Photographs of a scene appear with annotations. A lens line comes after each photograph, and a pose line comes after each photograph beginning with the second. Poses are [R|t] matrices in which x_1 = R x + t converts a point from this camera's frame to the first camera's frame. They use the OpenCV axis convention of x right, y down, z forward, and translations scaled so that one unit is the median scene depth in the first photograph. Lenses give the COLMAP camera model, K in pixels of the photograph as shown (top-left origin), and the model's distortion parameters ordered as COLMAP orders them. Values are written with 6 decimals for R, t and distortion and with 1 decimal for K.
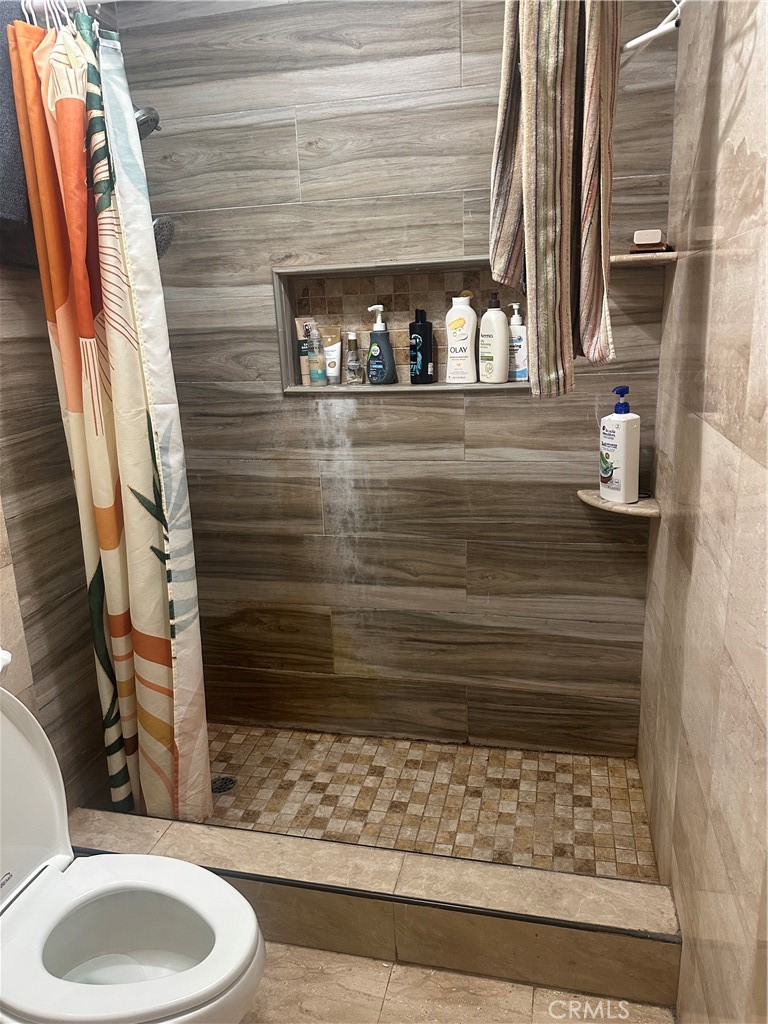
lens RADIAL K [[752.8, 0, 386.8], [0, 752.8, 535.3], [0, 0, 1]] dist [0.116955, -0.223064]
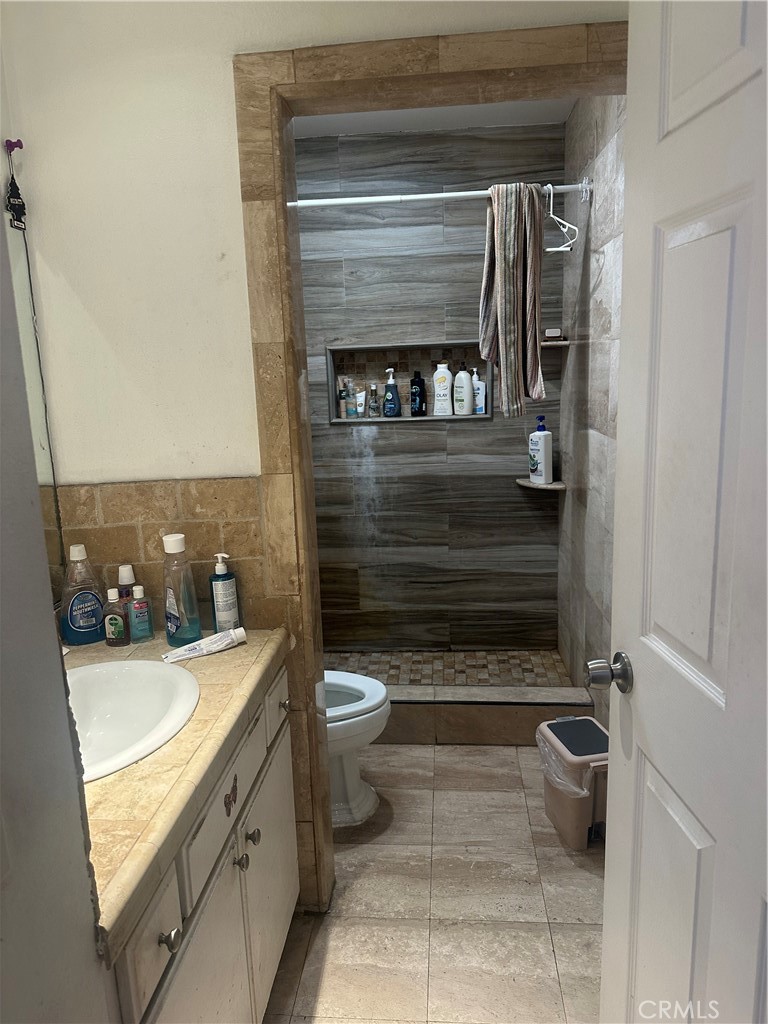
lens RADIAL K [[752.8, 0, 386.8], [0, 752.8, 535.3], [0, 0, 1]] dist [0.116955, -0.223064]
pose [[0.989007, -0.030582, 0.144671, -0.260855], [0.039657, 0.997394, -0.060264, 0.146389], [-0.142451, 0.065339, 0.987643, -0.560451]]
